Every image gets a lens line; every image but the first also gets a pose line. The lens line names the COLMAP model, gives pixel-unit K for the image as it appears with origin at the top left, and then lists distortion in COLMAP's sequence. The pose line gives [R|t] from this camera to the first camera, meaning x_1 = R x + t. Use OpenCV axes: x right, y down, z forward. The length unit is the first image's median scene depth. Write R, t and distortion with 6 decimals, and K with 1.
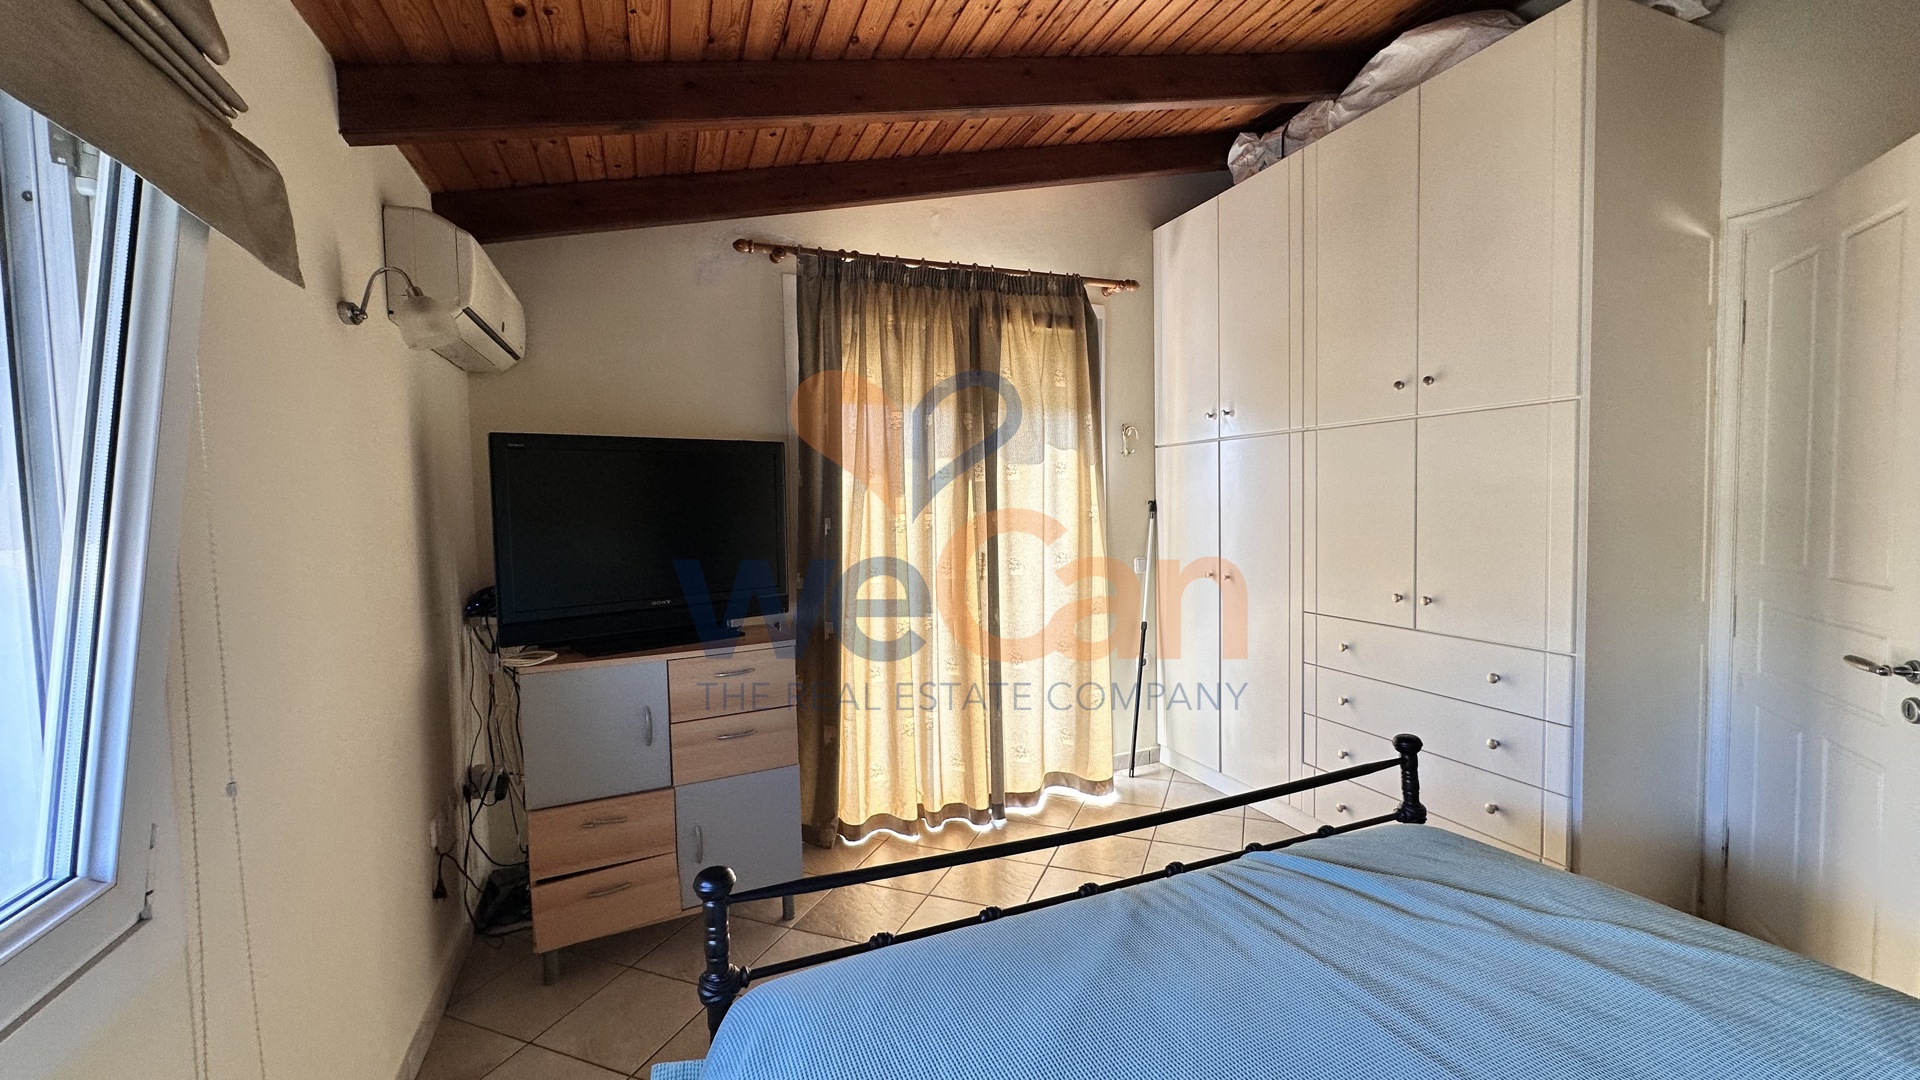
lens RADIAL K [[768.0, 0, 963.6], [0, 768.0, 540.2], [0, 0, 1]] dist [-0.003164, 0.000939]
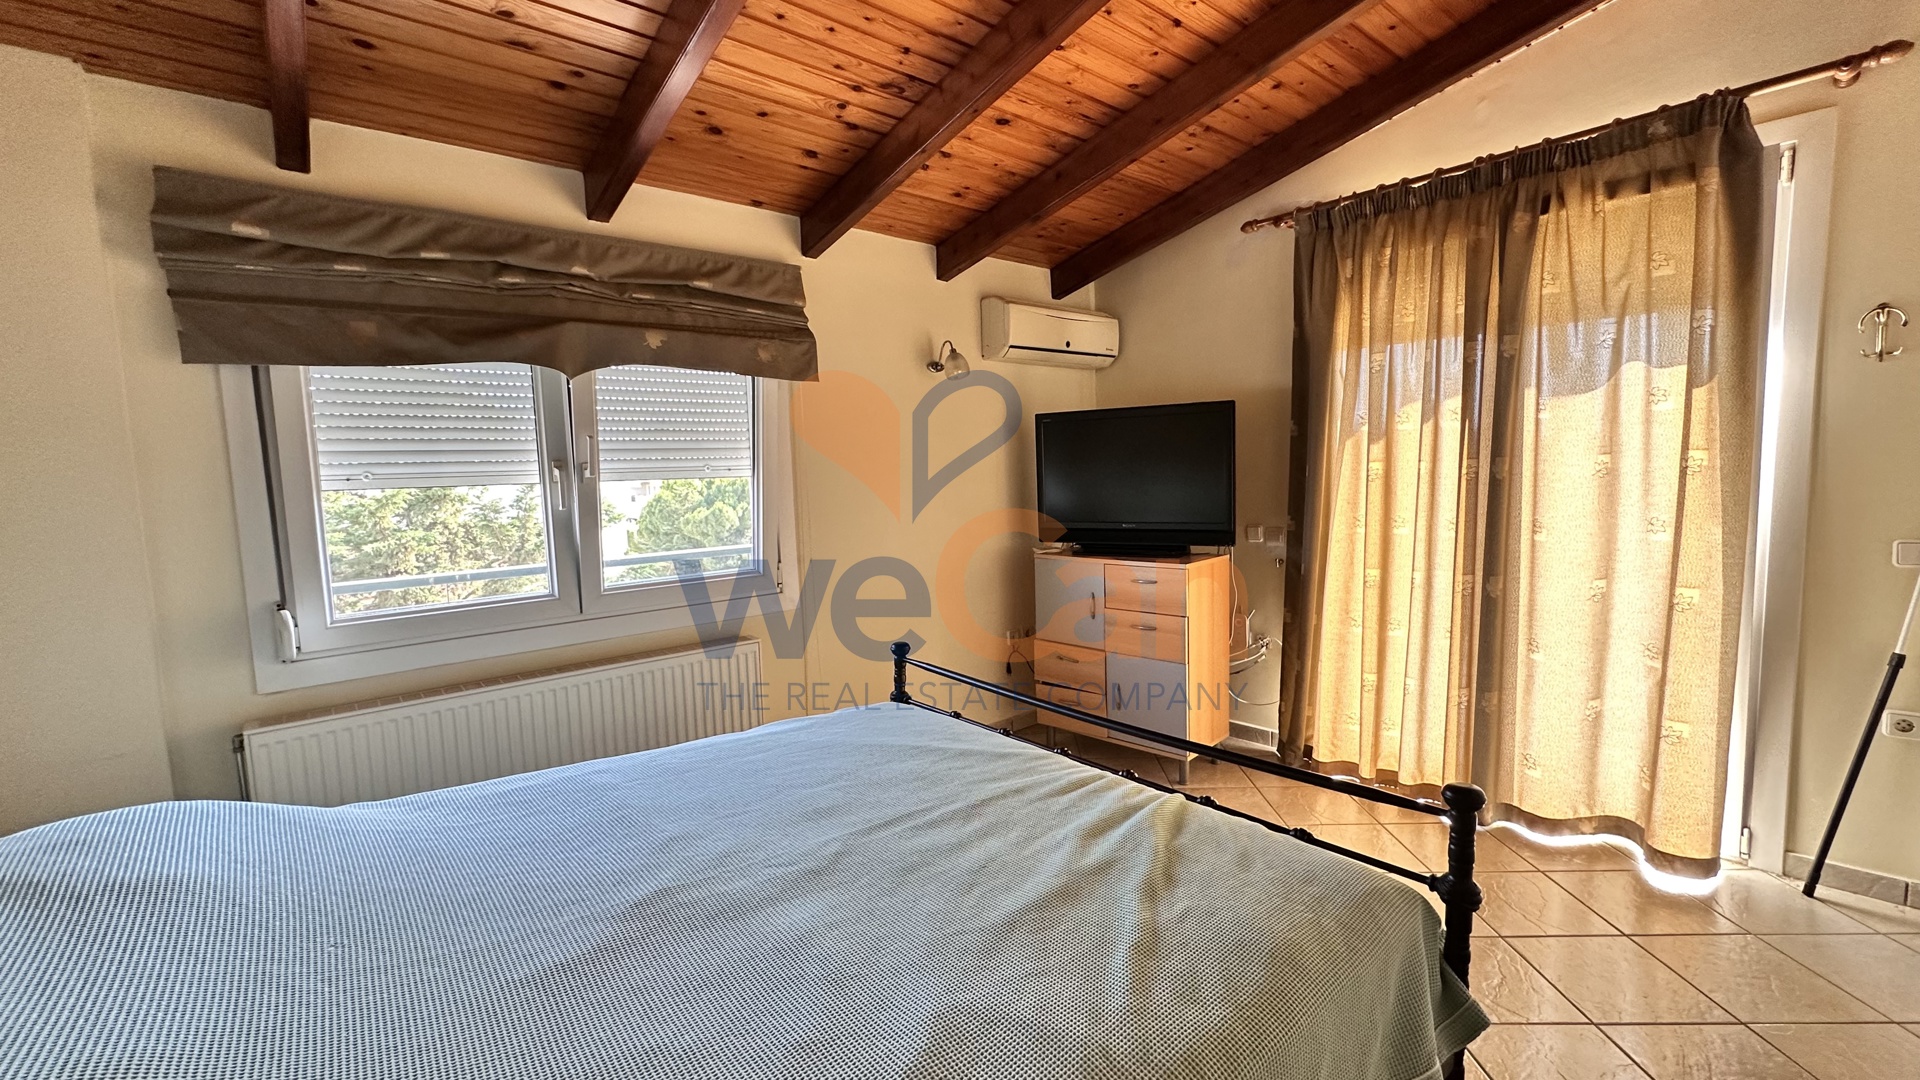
lens RADIAL K [[768.0, 0, 963.6], [0, 768.0, 540.2], [0, 0, 1]] dist [-0.003164, 0.000939]
pose [[0.320119, 0.103317, -0.941727, 0.651311], [-0.026755, 0.994625, 0.100026, -0.018215], [0.946999, -0.006825, 0.321163, 0.204675]]
